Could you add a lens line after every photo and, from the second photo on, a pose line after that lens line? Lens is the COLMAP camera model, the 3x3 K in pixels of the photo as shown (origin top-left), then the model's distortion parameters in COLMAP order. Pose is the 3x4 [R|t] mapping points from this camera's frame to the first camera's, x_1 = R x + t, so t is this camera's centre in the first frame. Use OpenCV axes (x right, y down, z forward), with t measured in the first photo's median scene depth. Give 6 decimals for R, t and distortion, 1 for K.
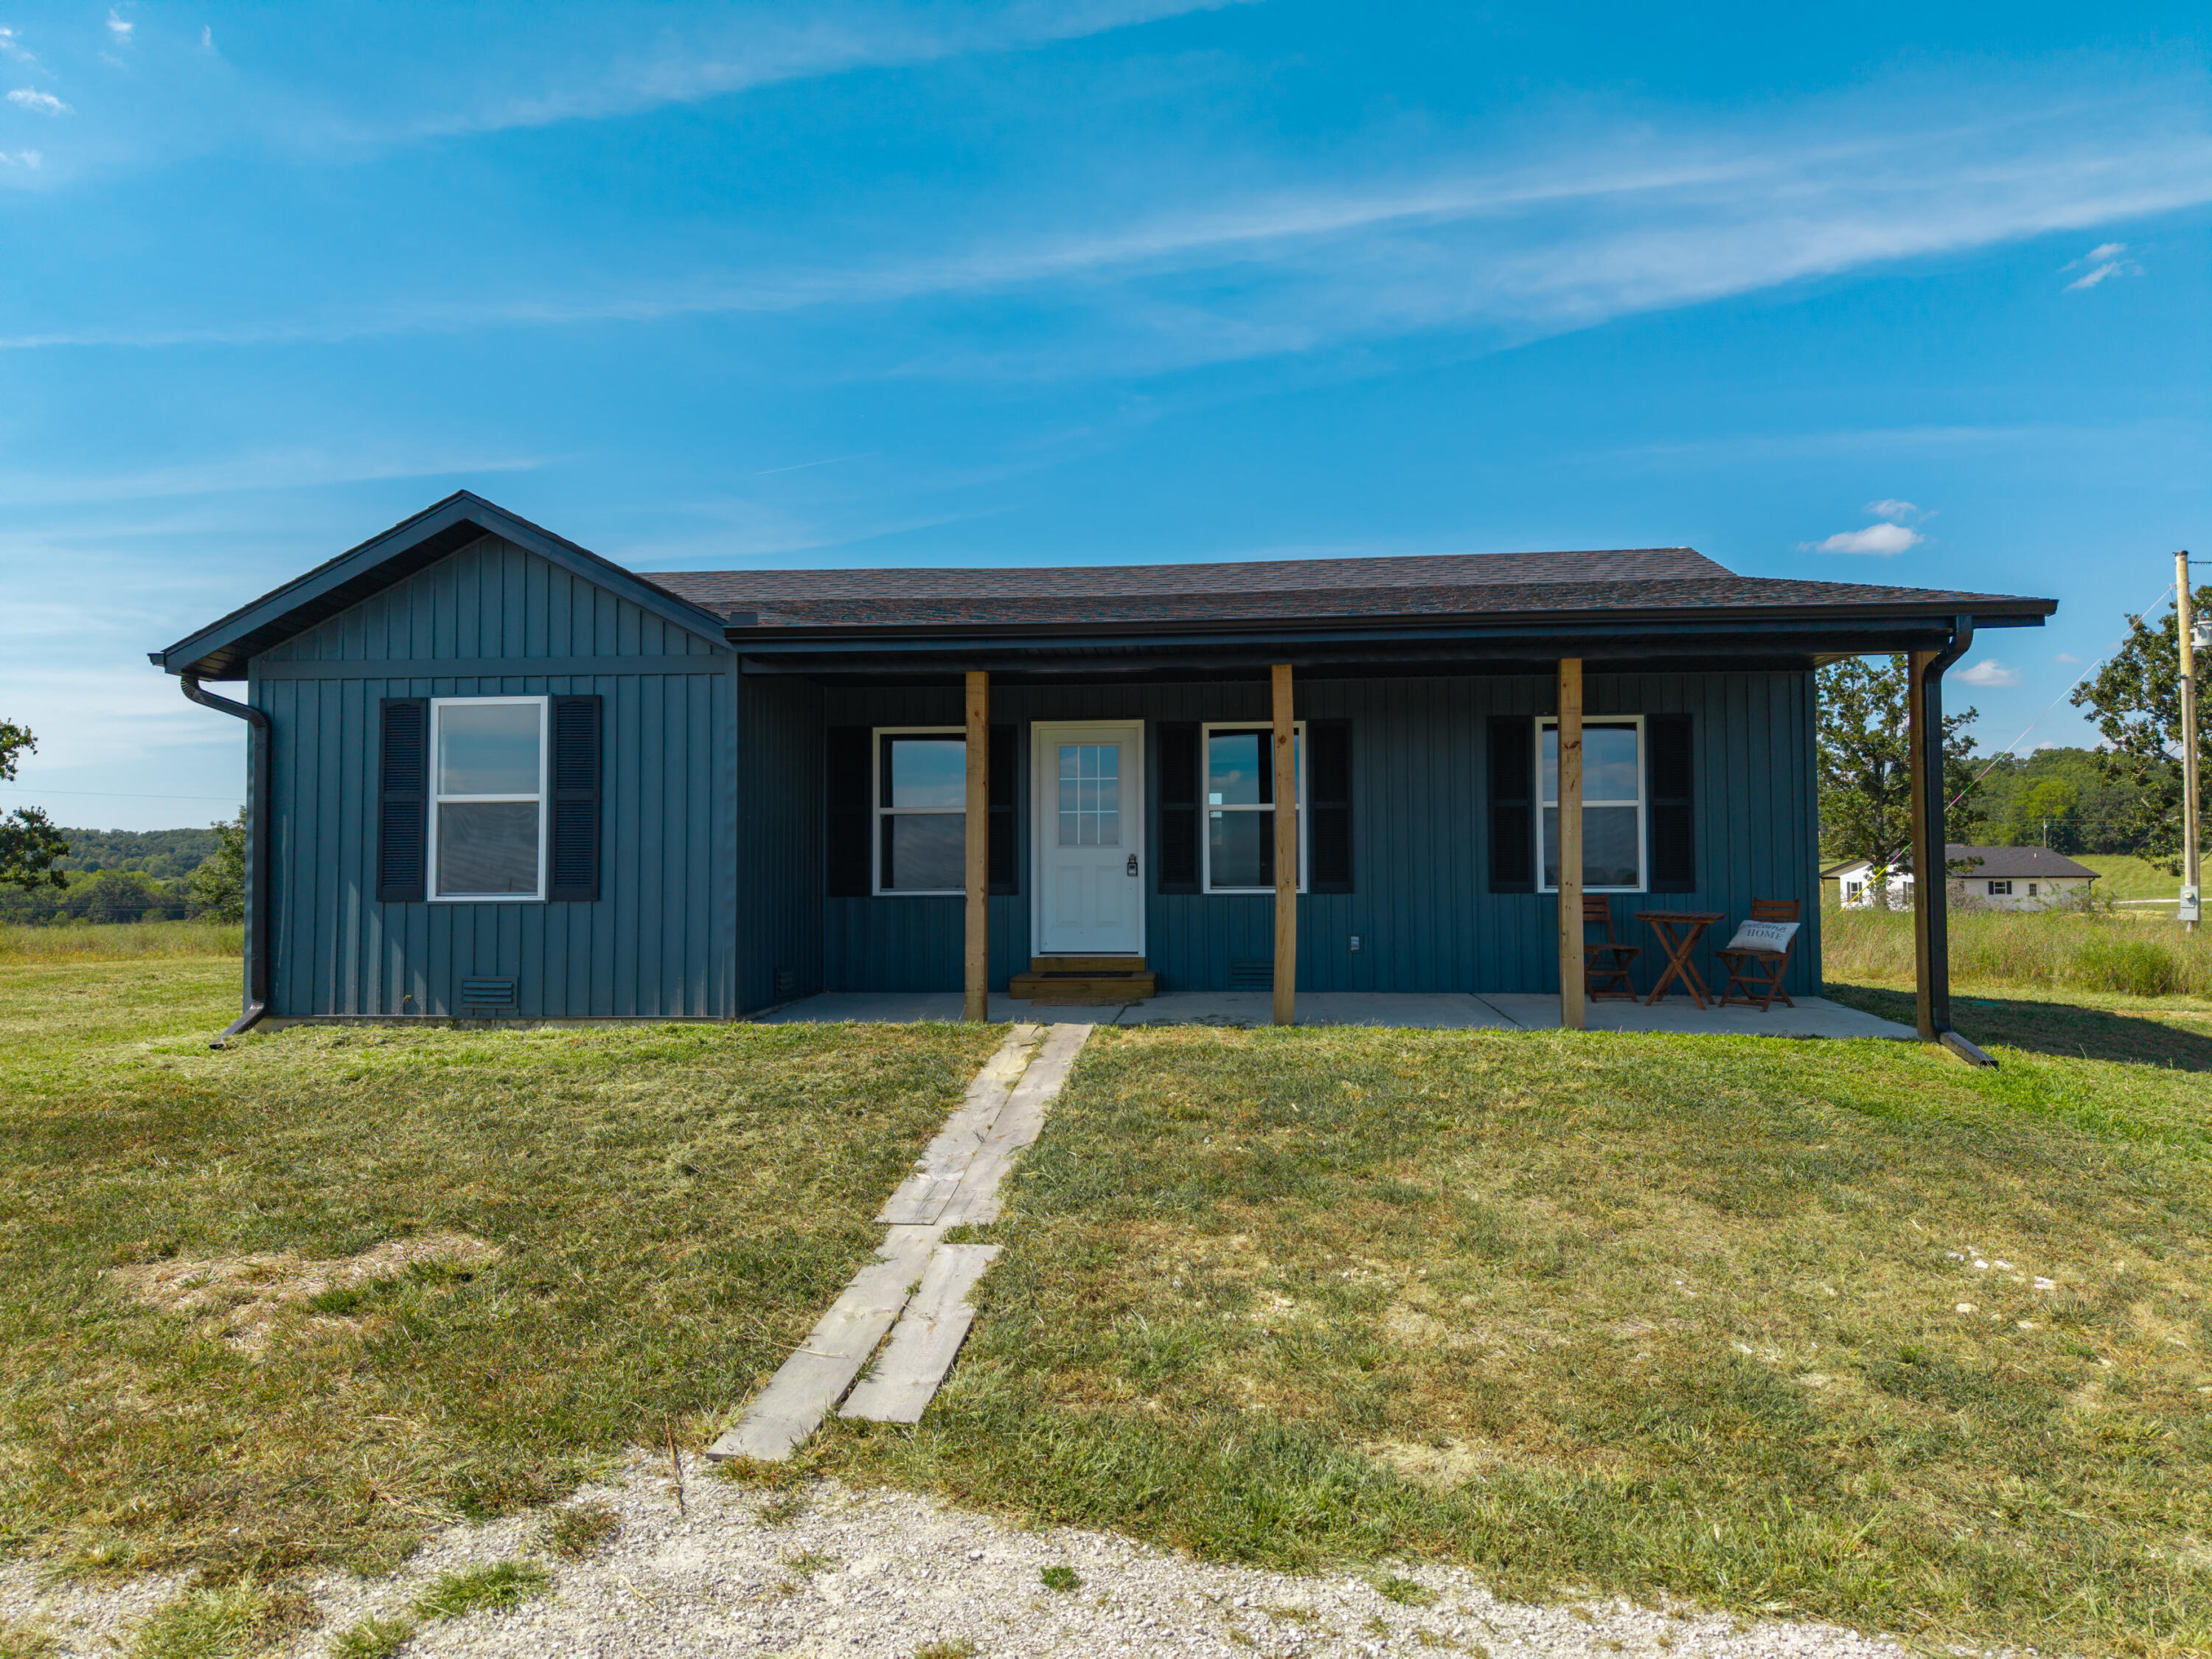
lens RADIAL K [[1493.9, 0, 1093.2], [0, 1493.9, 832.7], [0, 0, 1]] dist [-0.047995, 0.041239]
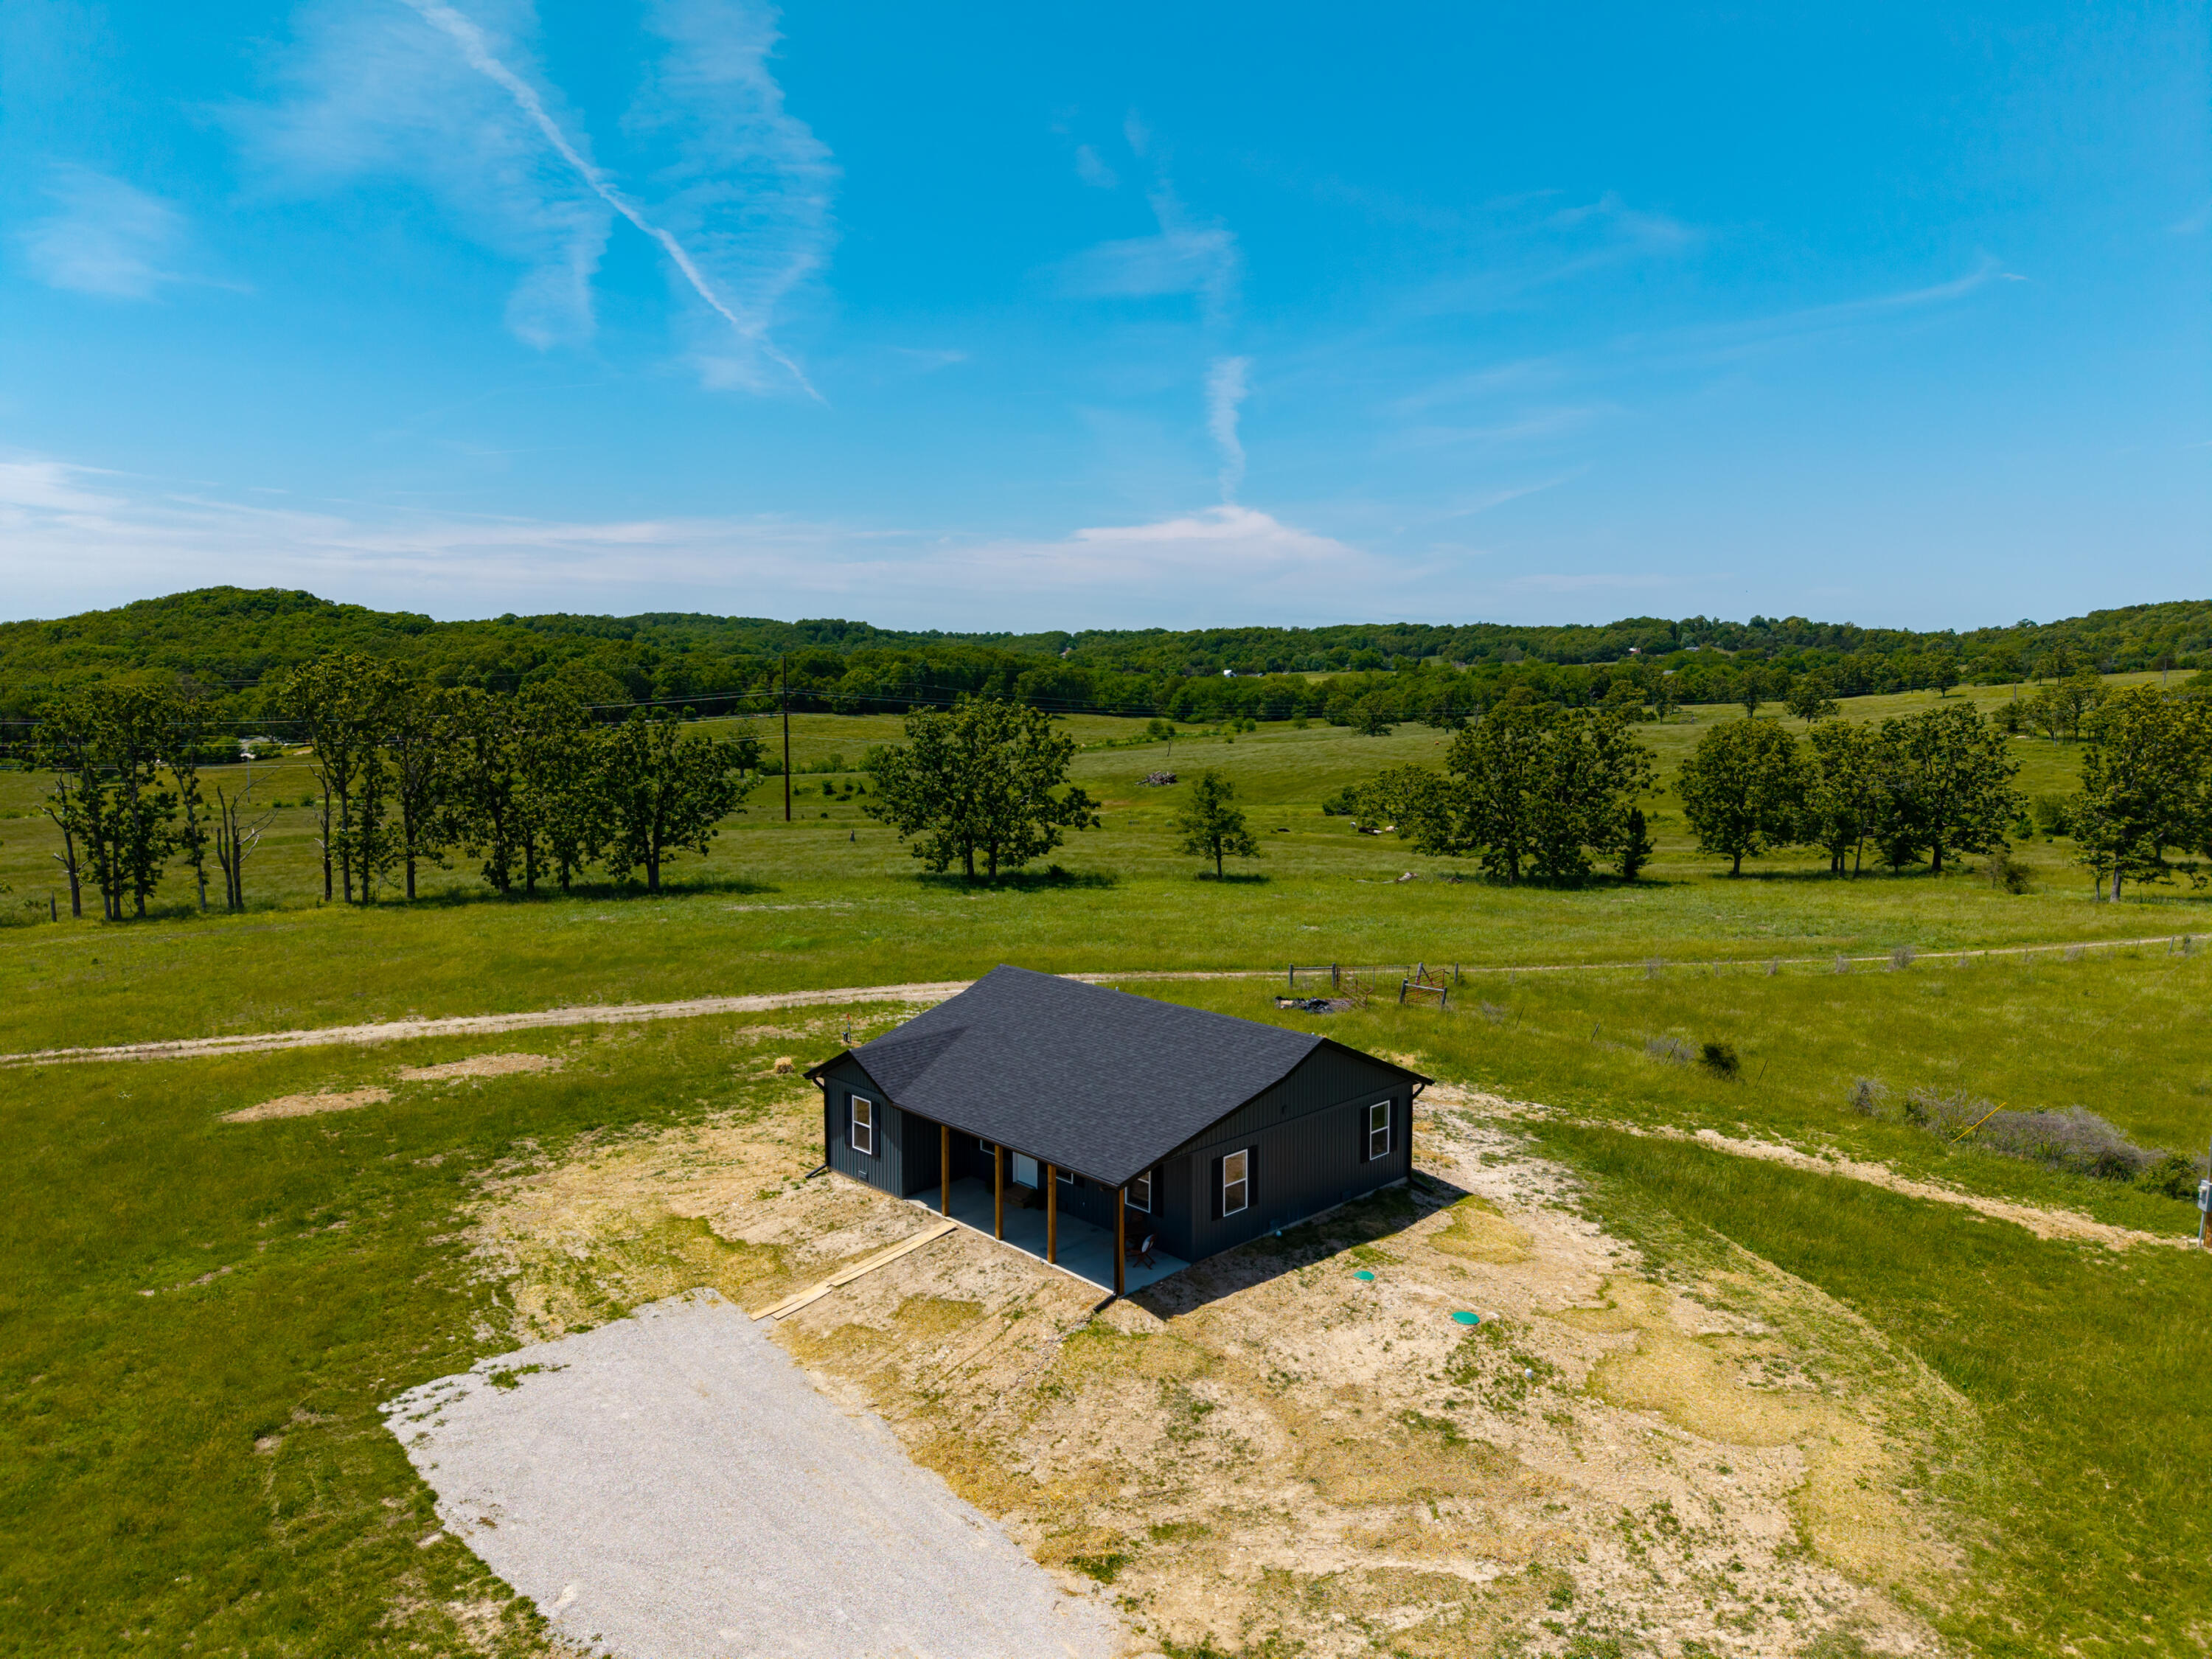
lens RADIAL K [[1473.0, 0, 1099.5], [0, 1473.0, 823.9], [0, 0, 1]] dist [0.009343, -0.002529]
pose [[0.740916, 0.068214, -0.668124, 2.164762], [0.037324, 0.989109, 0.142377, -1.119247], [0.670560, -0.130426, 0.730301, -1.086287]]
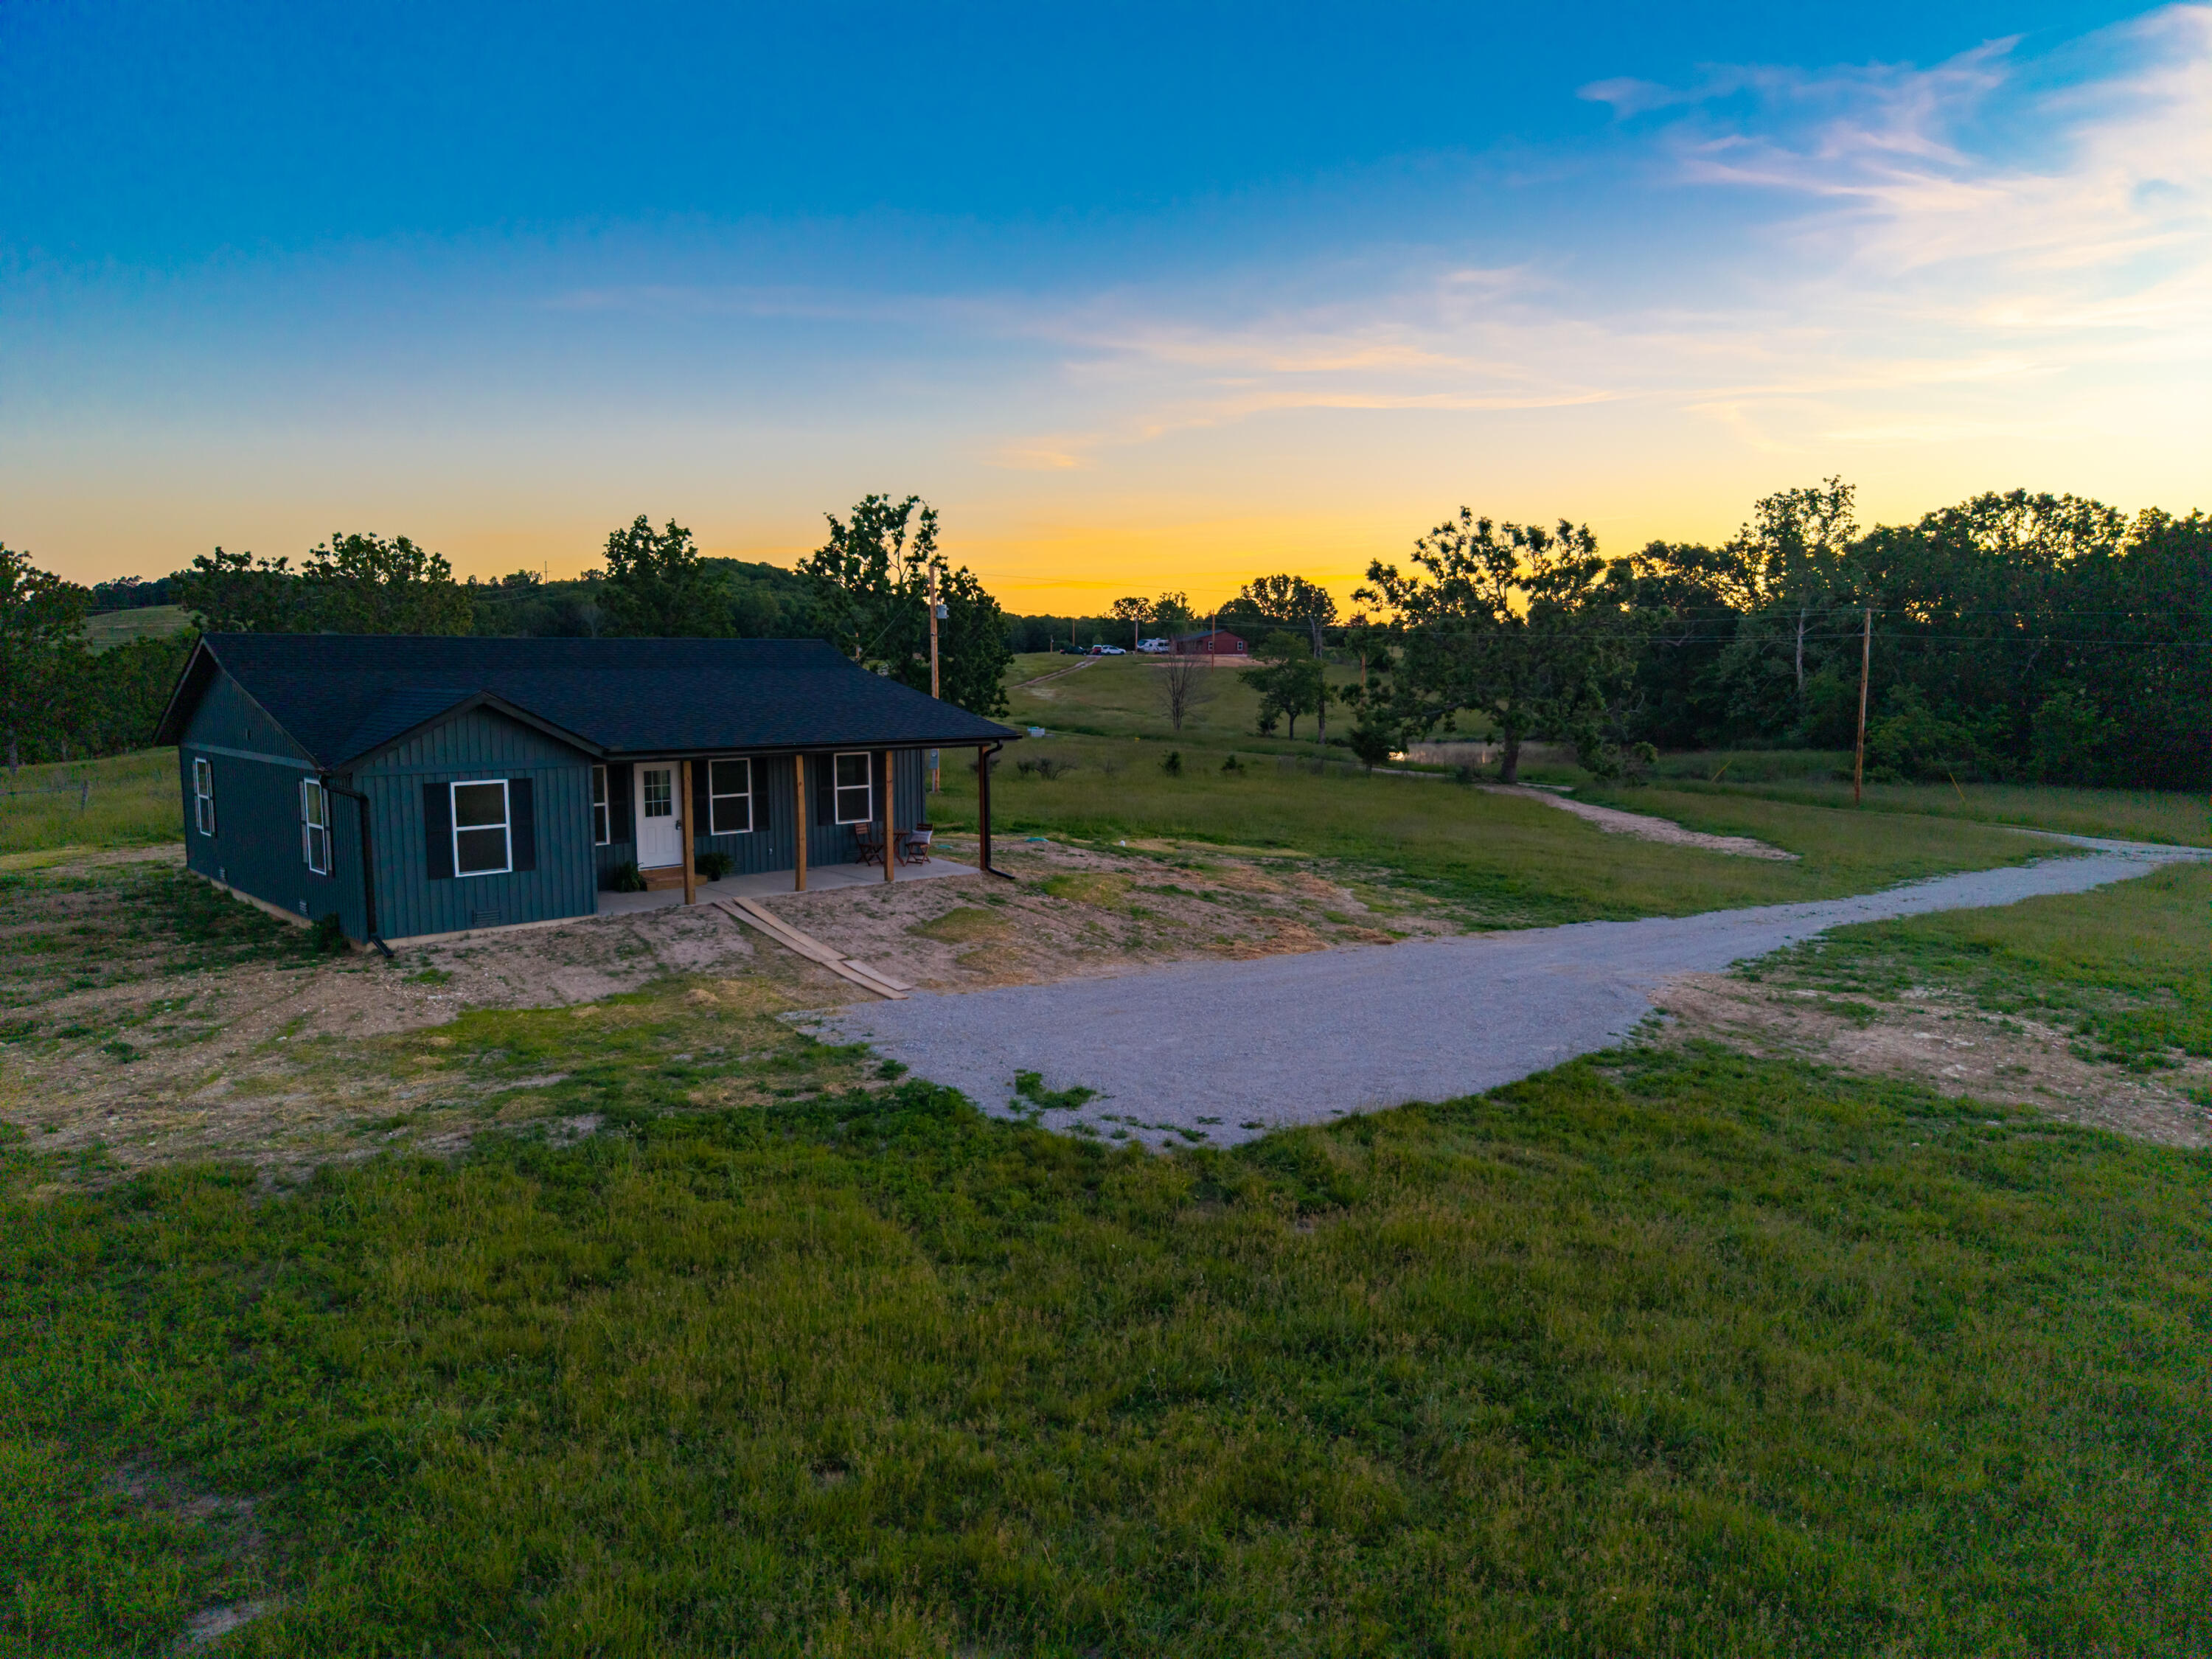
lens RADIAL K [[1458.2, 0, 1119.4], [0, 1458.2, 925.3], [0, 0, 1]] dist [0.004803, 0.000571]
pose [[0.679435, -0.125075, 0.722997, -1.138412], [-0.033112, 0.979134, 0.200502, -0.293071], [-0.732989, -0.160167, 0.661116, -0.962812]]
